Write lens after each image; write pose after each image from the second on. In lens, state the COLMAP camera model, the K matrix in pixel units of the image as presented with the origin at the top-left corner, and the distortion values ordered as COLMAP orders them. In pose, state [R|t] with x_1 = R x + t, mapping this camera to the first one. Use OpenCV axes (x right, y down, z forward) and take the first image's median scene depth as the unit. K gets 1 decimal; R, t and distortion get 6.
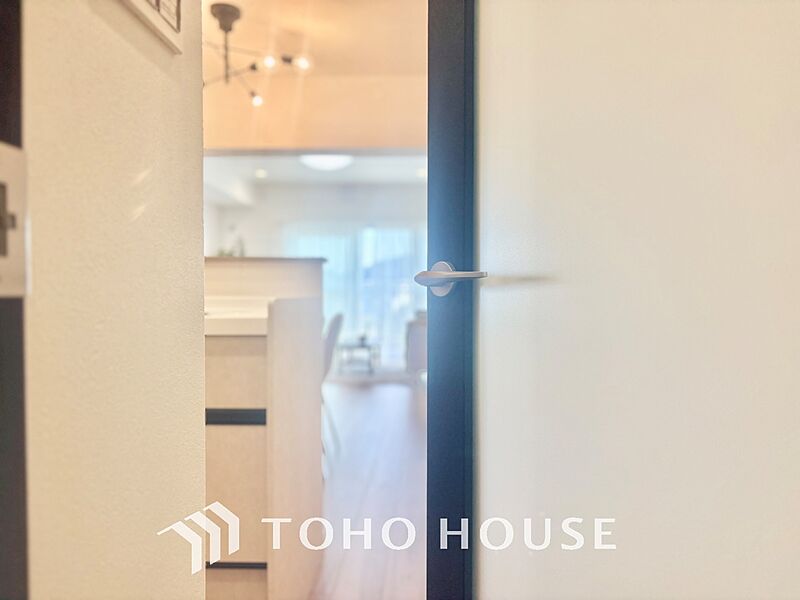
lens RADIAL K [[606.0, 0, 402.3], [0, 606.0, 303.3], [0, 0, 1]] dist [0.071585, -0.081930]
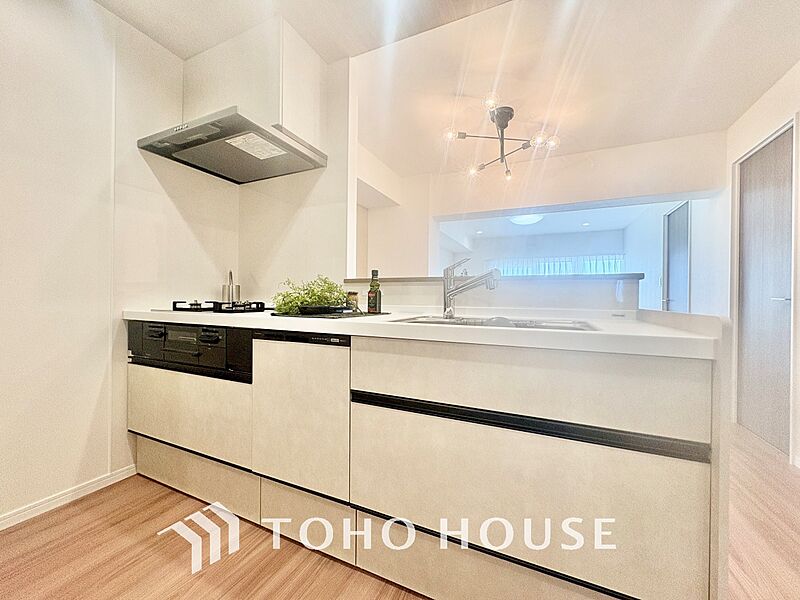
lens RADIAL K [[319.1, 0, 400.0], [0, 319.1, 300.0], [0, 0, 1]] dist [0.000316, 0.000190]
pose [[0.924795, 0.010118, -0.380330, -0.104631], [-0.016772, 0.999759, -0.014186, -0.003903], [0.380095, 0.019498, 0.924742, 0.093830]]
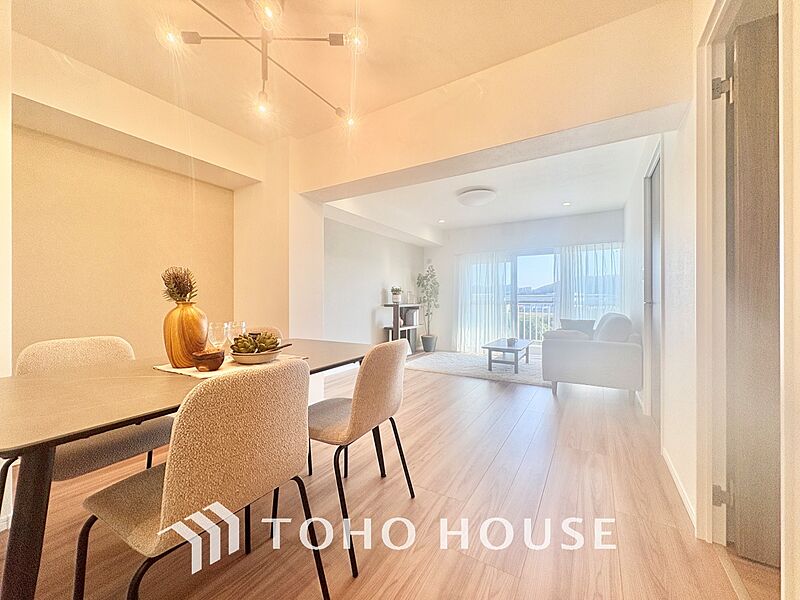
lens RADIAL K [[319.1, 0, 400.0], [0, 319.1, 300.0], [0, 0, 1]] dist [0.000316, 0.000190]
pose [[0.875366, -0.000714, -0.483460, 0.054575], [-0.008412, 0.999825, -0.016707, -0.014333], [0.483387, 0.018691, 0.875207, 0.336174]]
